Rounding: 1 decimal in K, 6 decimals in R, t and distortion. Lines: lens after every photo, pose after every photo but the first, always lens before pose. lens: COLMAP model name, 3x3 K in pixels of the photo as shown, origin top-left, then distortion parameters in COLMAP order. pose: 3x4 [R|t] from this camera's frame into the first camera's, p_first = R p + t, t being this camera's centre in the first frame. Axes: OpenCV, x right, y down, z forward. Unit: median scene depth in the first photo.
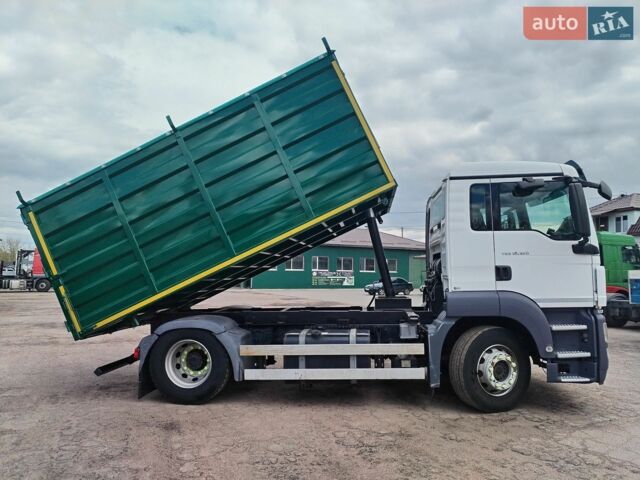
lens RADIAL K [[468.1, 0, 320.0], [0, 468.1, 240.0], [0, 0, 1]] dist [0.024447, -0.000933]
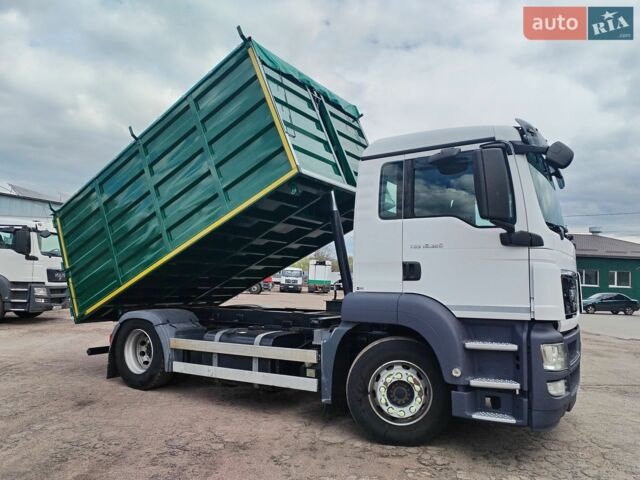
lens RADIAL K [[473.0, 0, 324.9], [0, 473.0, 242.7], [0, 0, 1]] dist [0.017270, 0.007051]
pose [[0.890047, -0.014414, -0.455642, 0.631685], [0.005993, 0.999784, -0.019920, 0.037854], [0.455830, 0.014999, 0.889940, 0.222612]]
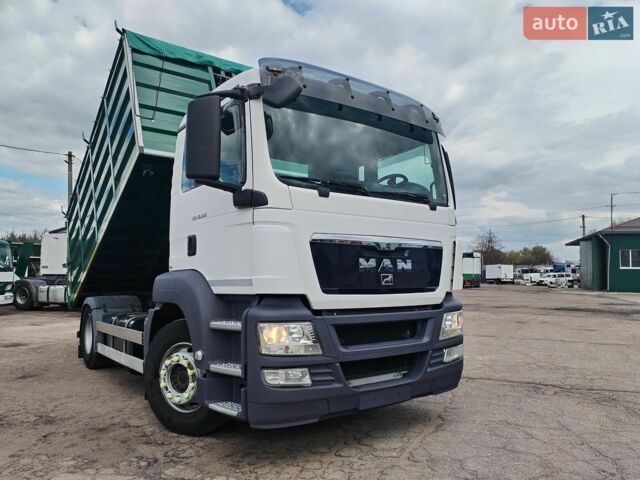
lens RADIAL K [[473.0, 0, 324.9], [0, 473.0, 242.7], [0, 0, 1]] dist [0.017270, 0.007051]
pose [[0.662171, -0.054469, -0.747371, 1.085416], [0.053645, 0.998241, -0.025223, 0.096694], [0.747430, -0.023391, 0.663928, 0.673556]]
